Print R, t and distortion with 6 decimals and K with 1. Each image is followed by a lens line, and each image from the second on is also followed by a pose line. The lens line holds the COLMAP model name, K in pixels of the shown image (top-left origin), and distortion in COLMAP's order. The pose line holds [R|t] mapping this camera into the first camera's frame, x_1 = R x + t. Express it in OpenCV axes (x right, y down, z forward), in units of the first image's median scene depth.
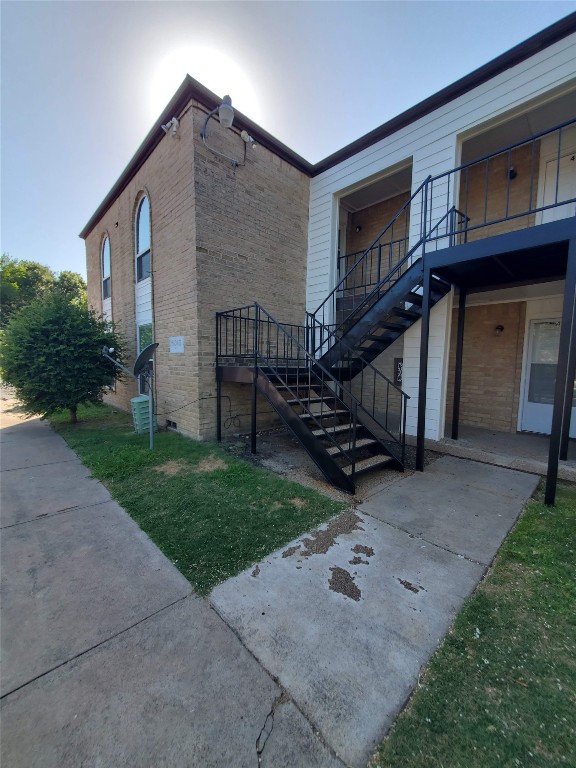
lens RADIAL K [[303.0, 0, 288.0], [0, 303.0, 384.0], [0, 0, 1]] dist [0.000548, 0.000057]
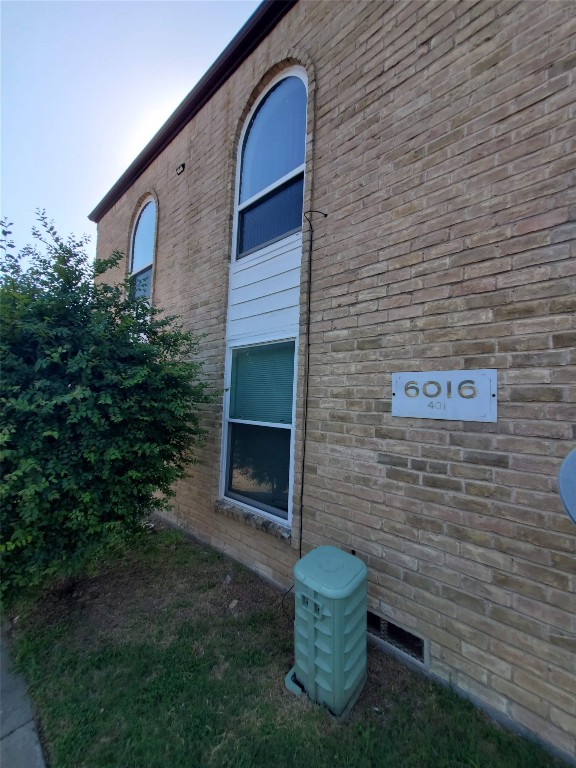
lens RADIAL K [[303.0, 0, 288.0], [0, 303.0, 384.0], [0, 0, 1]] dist [0.000548, 0.000057]
pose [[0.996641, 0.027519, 0.077129, -0.563087], [-0.016848, 0.990602, -0.135732, -0.094744], [-0.080139, 0.133977, 0.987739, 0.688352]]
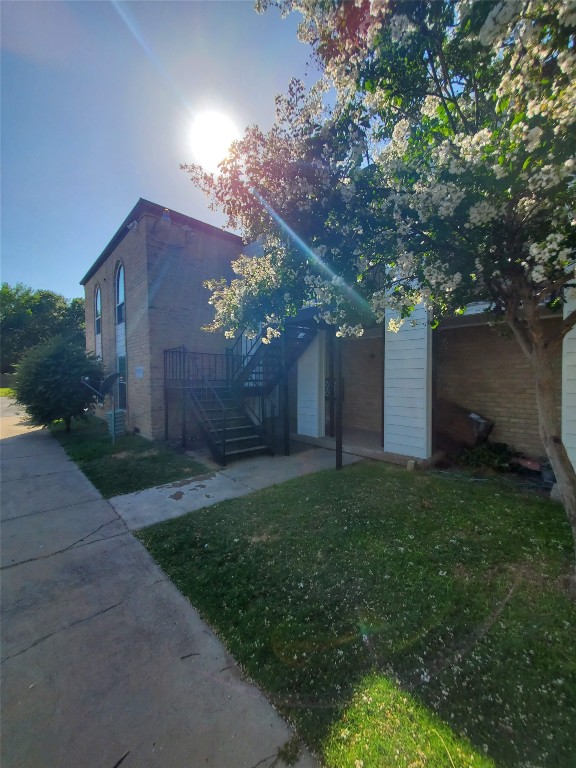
lens RADIAL K [[308.5, 0, 288.0], [0, 308.5, 384.0], [0, 0, 1]] dist [0.000867, 0.000001]
pose [[0.999269, -0.018856, -0.033242, 0.372435], [0.017049, 0.998404, -0.053848, 0.012391], [0.034205, 0.053242, 0.997996, -0.397887]]
